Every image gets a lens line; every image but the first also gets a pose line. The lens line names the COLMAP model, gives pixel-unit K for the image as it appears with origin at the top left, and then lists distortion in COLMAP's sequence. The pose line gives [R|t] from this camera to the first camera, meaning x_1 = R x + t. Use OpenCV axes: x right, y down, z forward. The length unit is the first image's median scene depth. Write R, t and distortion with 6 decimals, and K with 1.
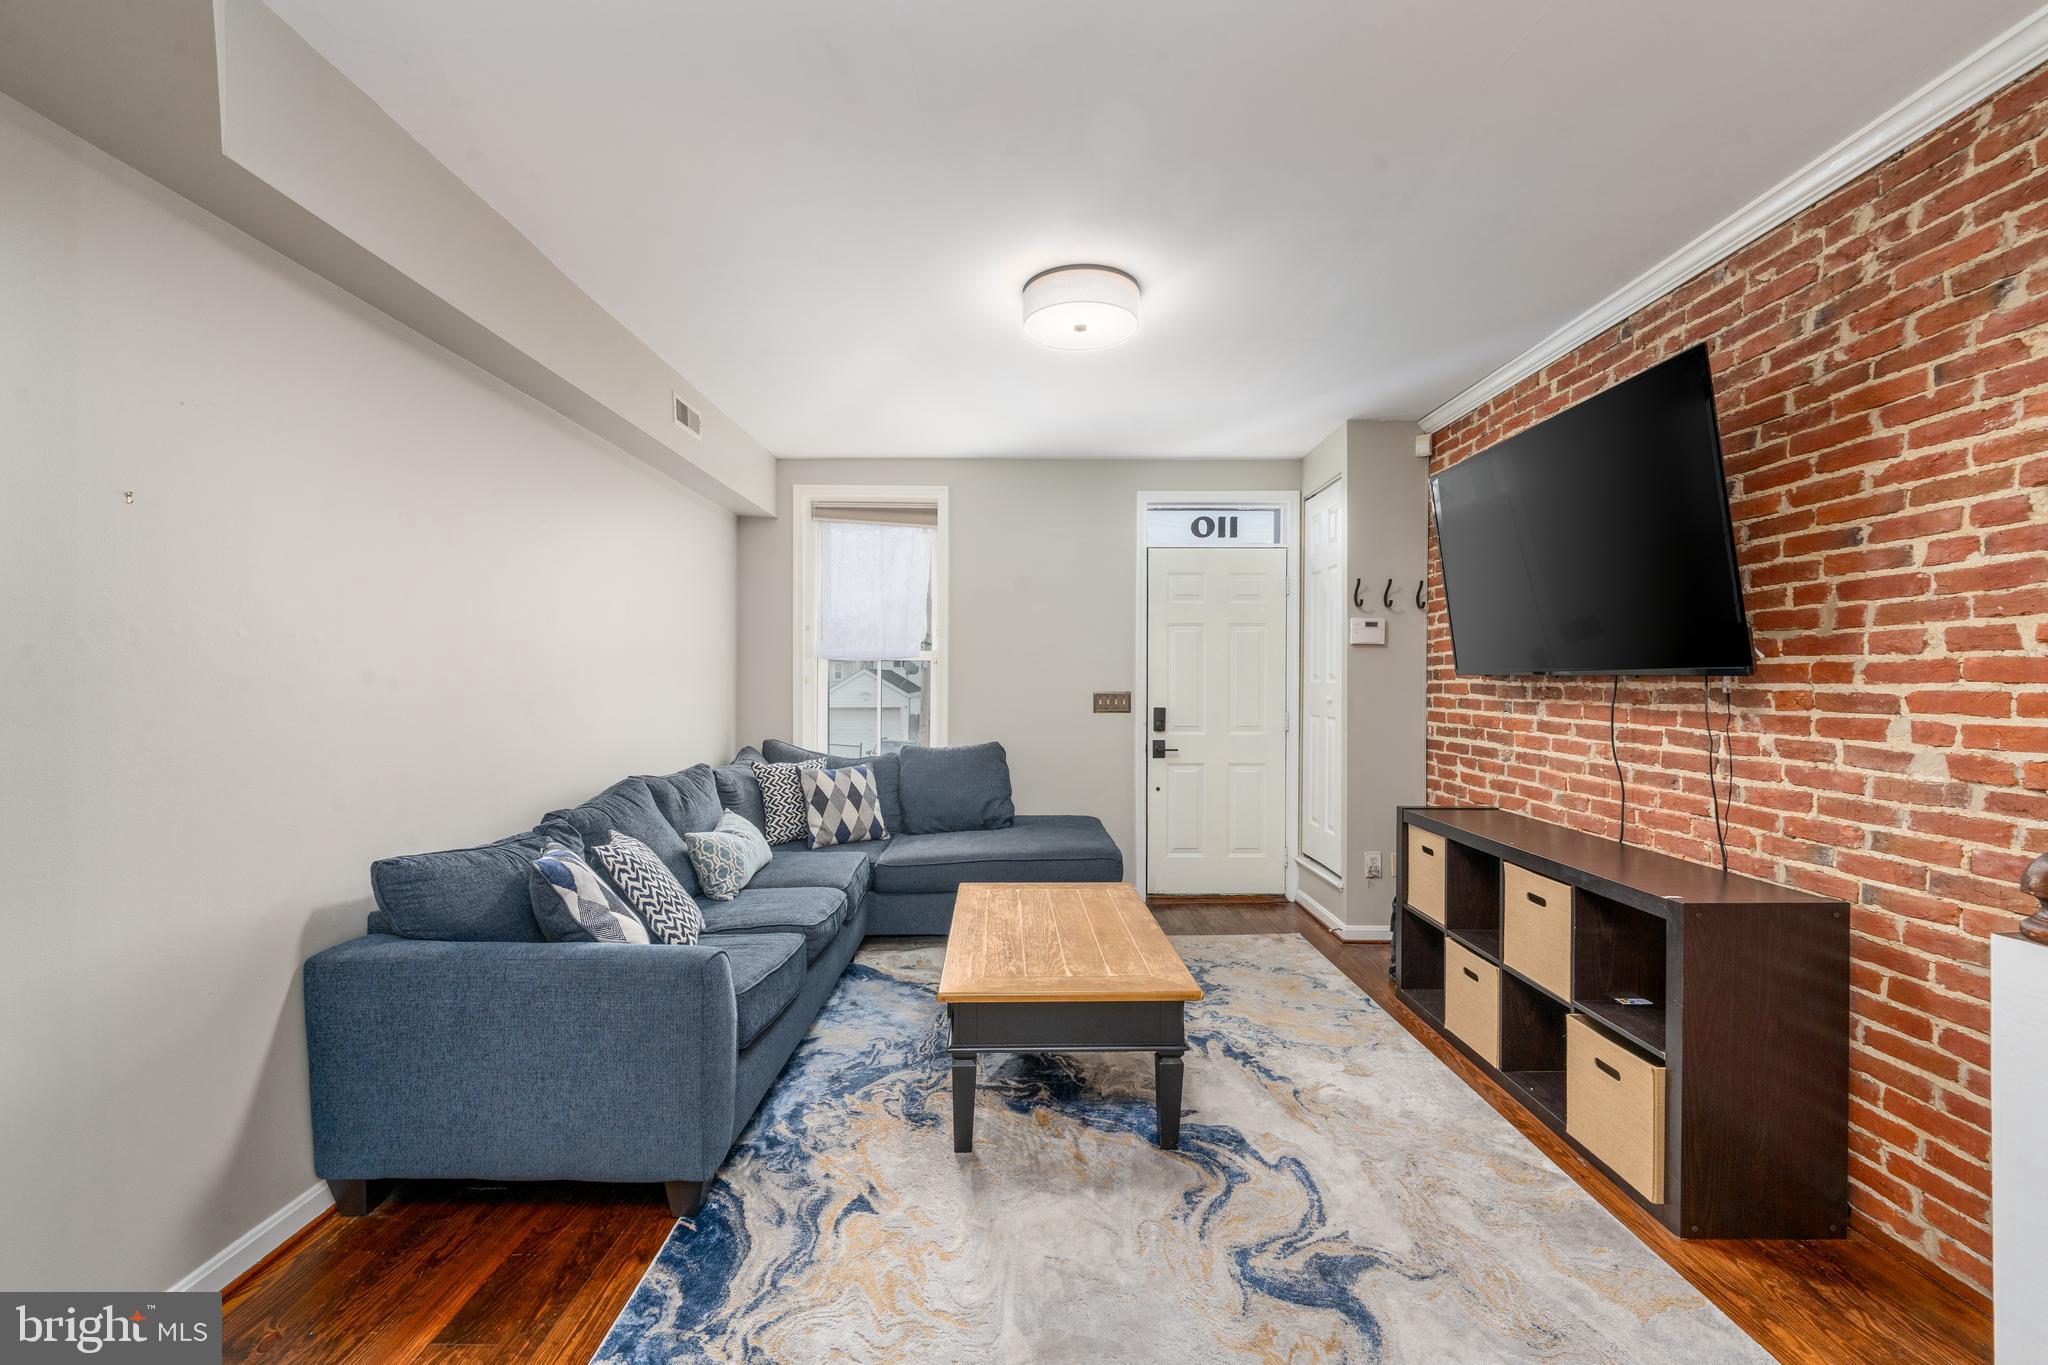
lens RADIAL K [[845.7, 0, 1026.4], [0, 845.7, 683.8], [0, 0, 1]] dist [-0.000116, 0.000335]
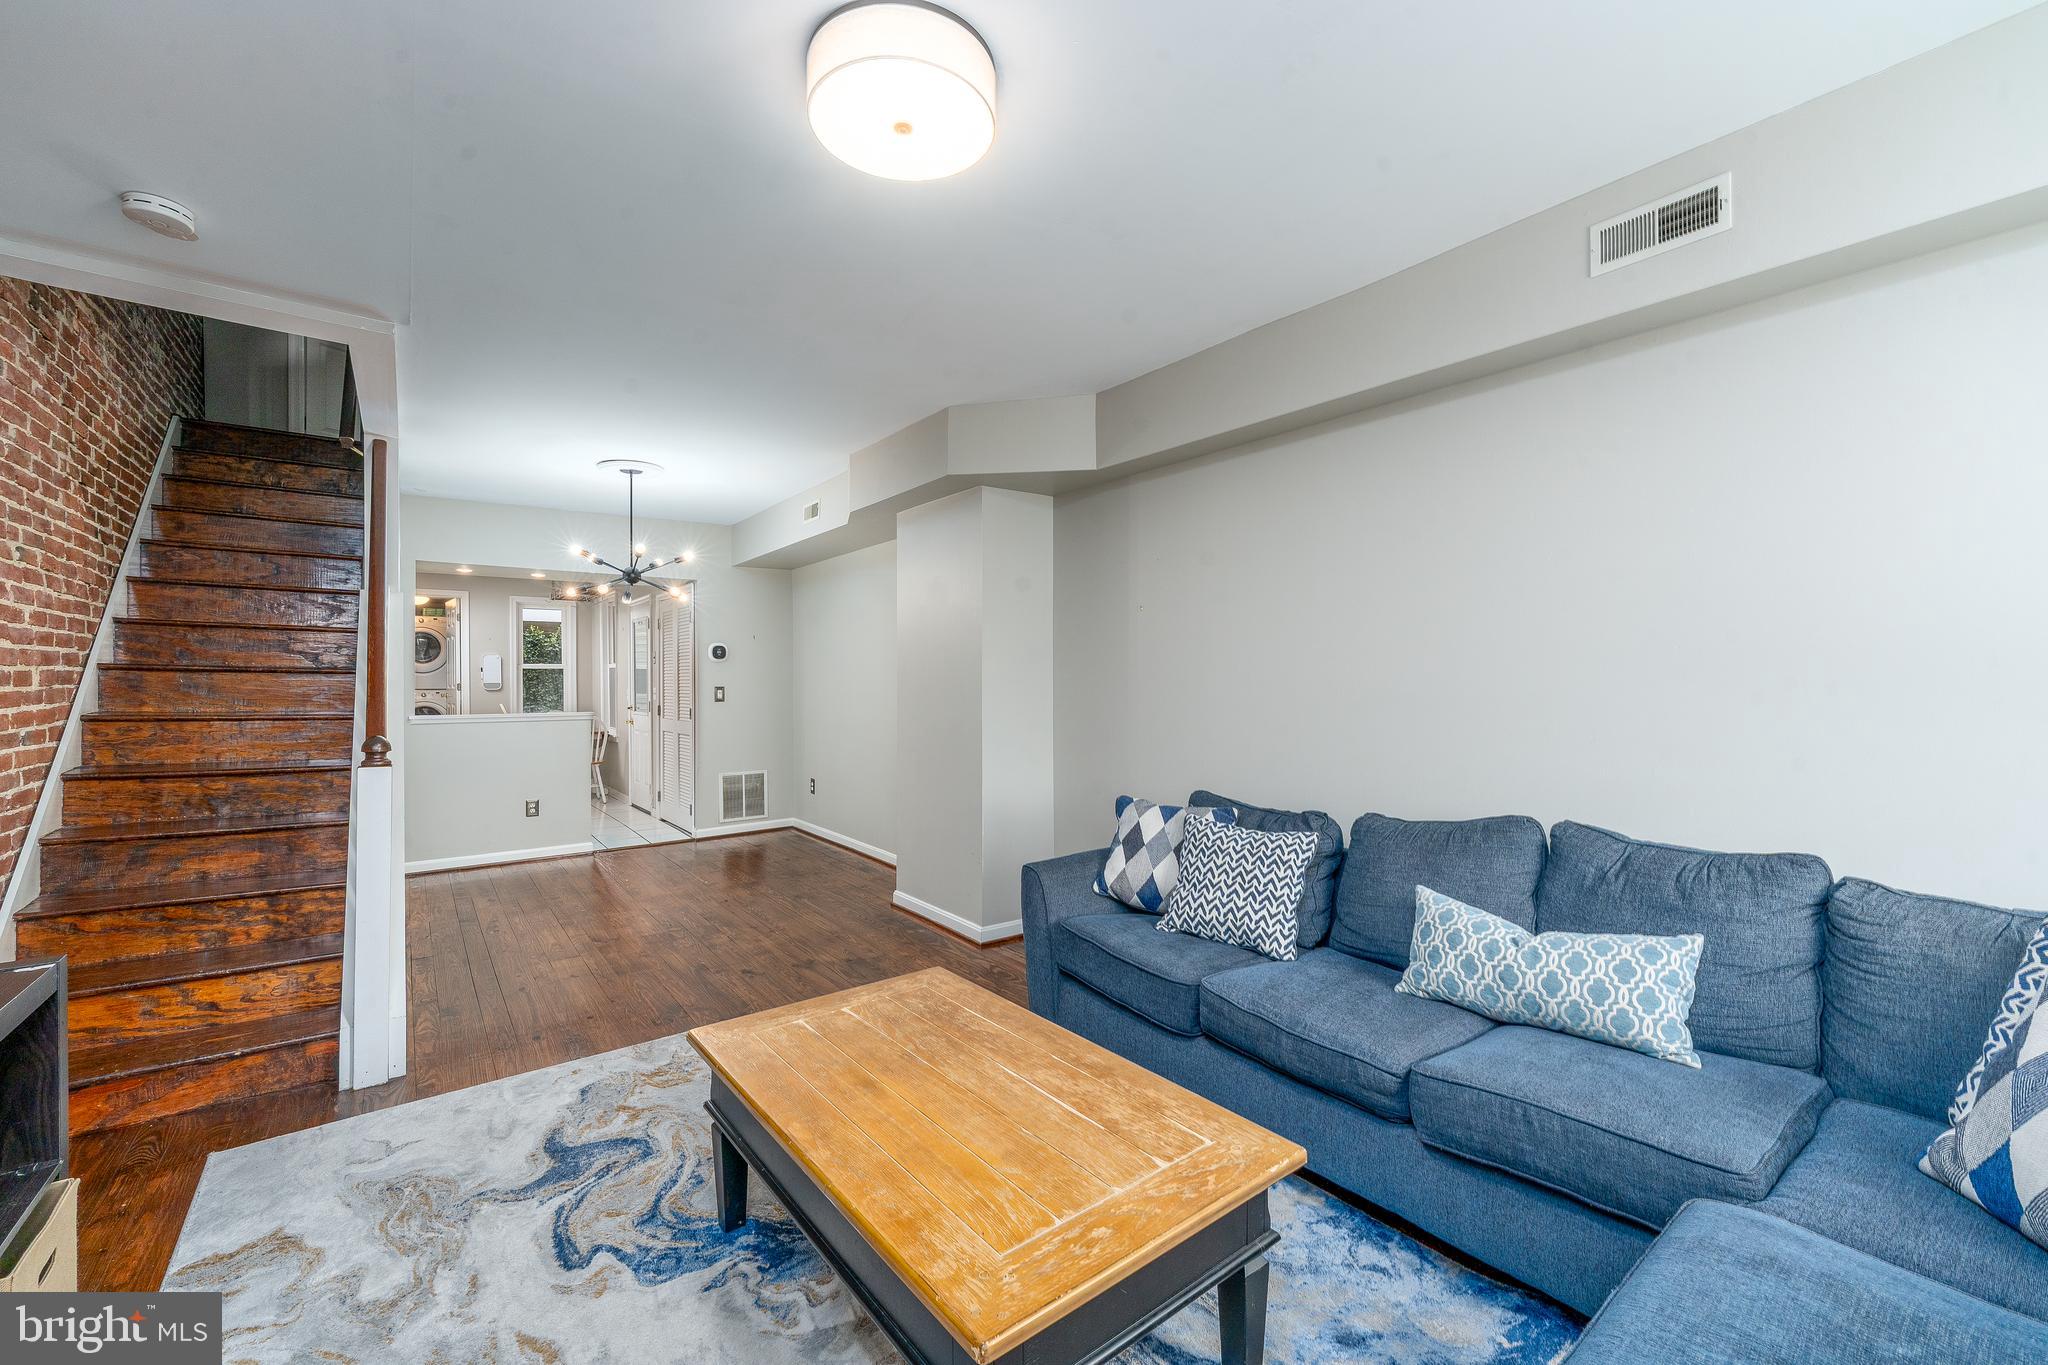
lens RADIAL K [[845.7, 0, 1047.1], [0, 845.7, 686.6], [0, 0, 1]] dist [-0.000116, 0.000335]
pose [[-0.794504, 0.003370, -0.607250, 0.373254], [-0.003334, 0.999945, 0.009910, -0.009149], [0.607250, 0.009898, -0.794449, 1.615298]]
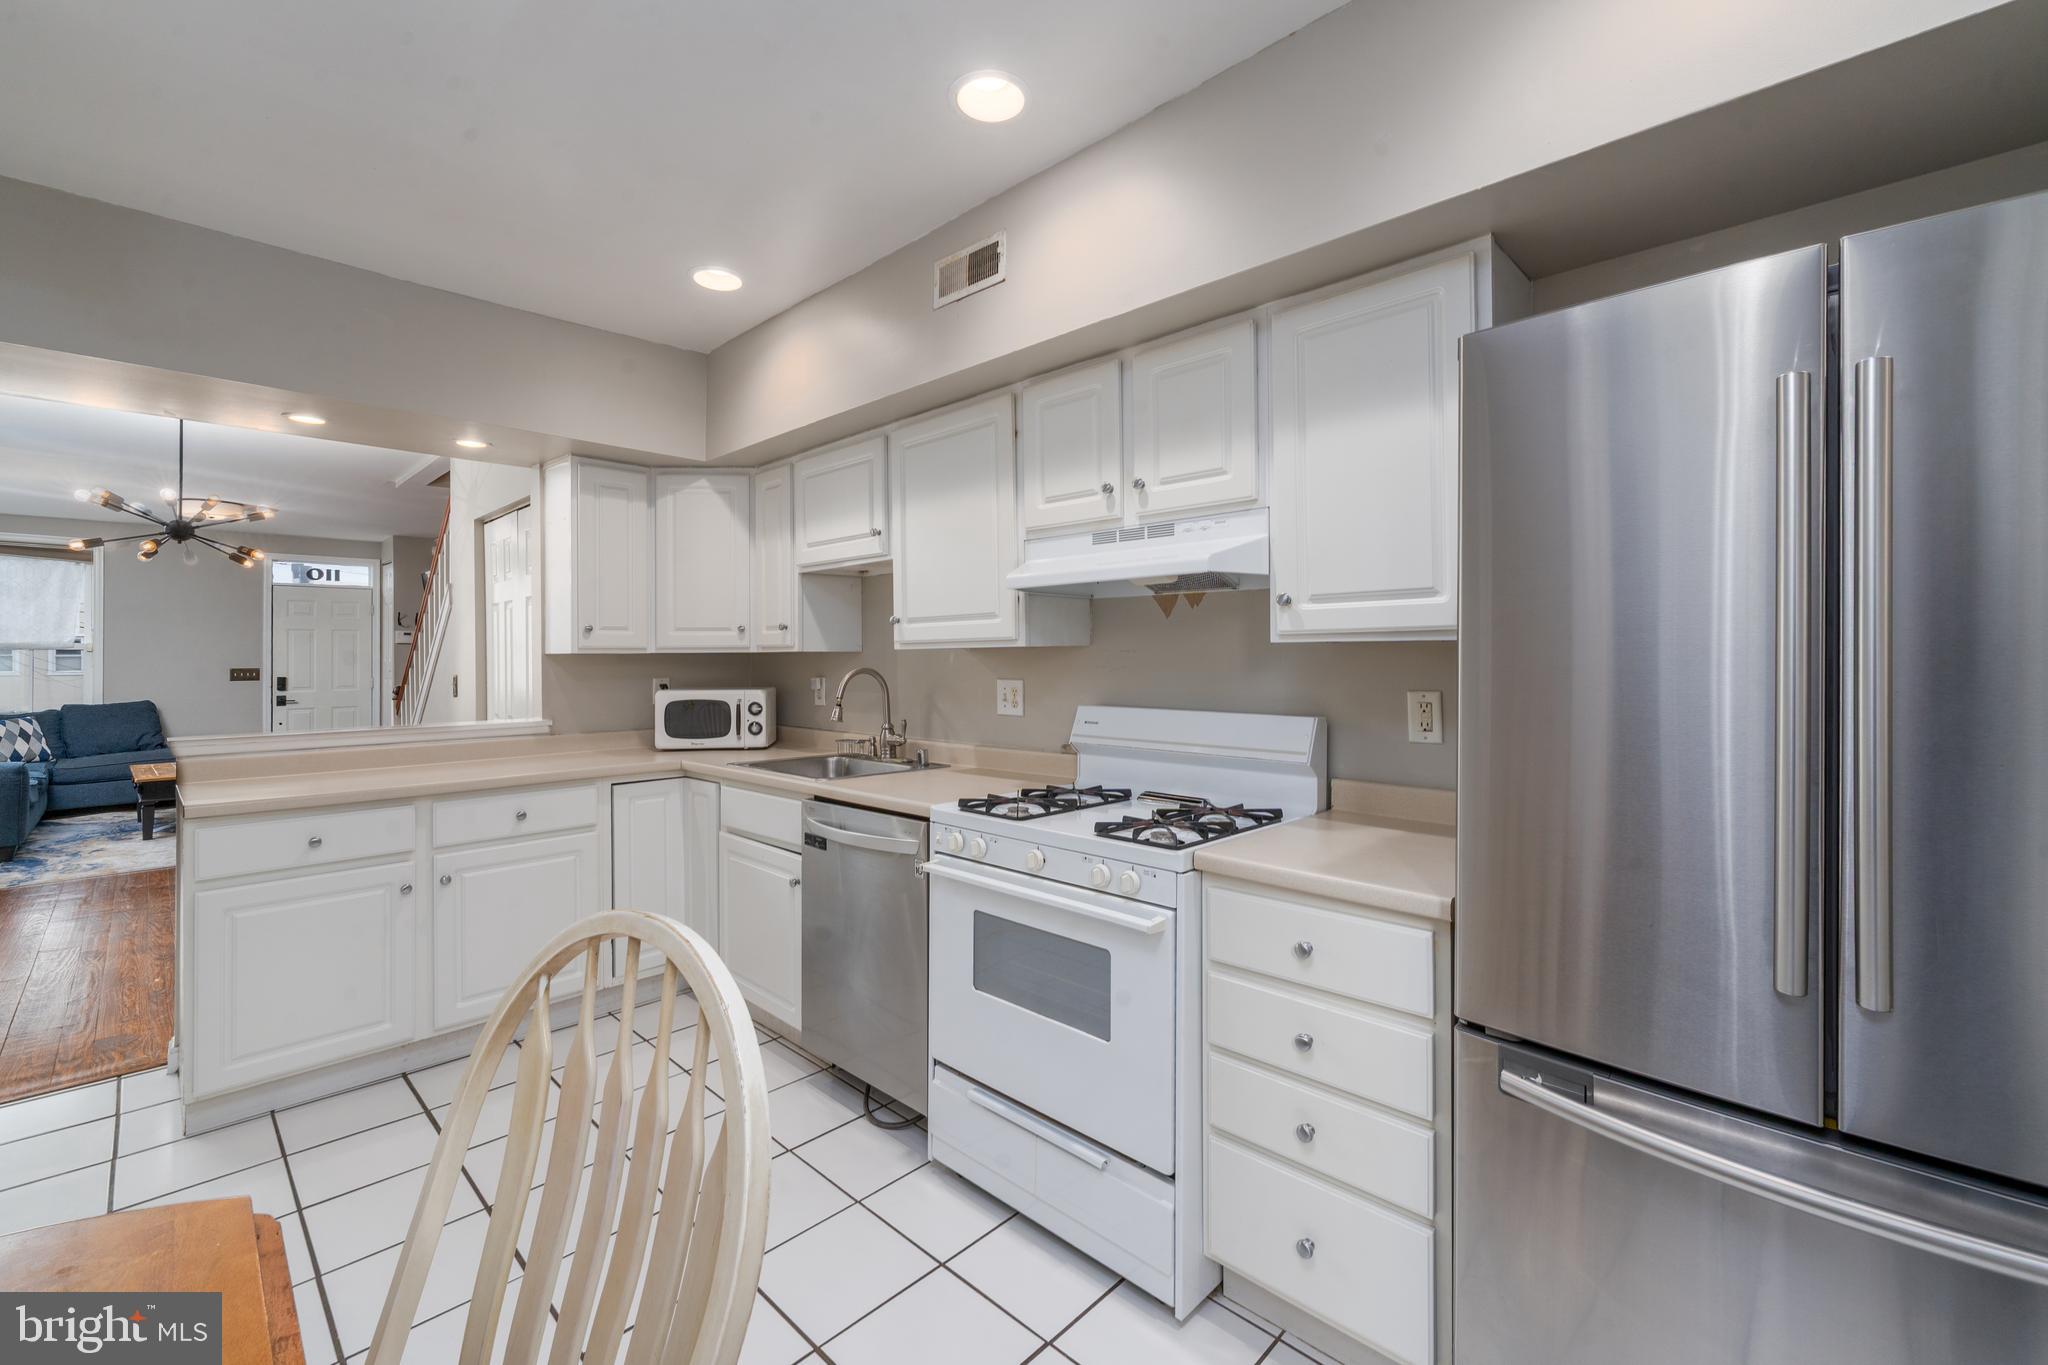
lens RADIAL K [[845.7, 0, 1012.4], [0, 845.7, 649.1], [0, 0, 1]] dist [-0.000116, 0.000335]
pose [[0.699477, 0.002802, 0.714649, -0.063315], [0.006591, 0.999924, -0.010372, -0.001992], [-0.714624, 0.011965, 0.699406, -2.346235]]
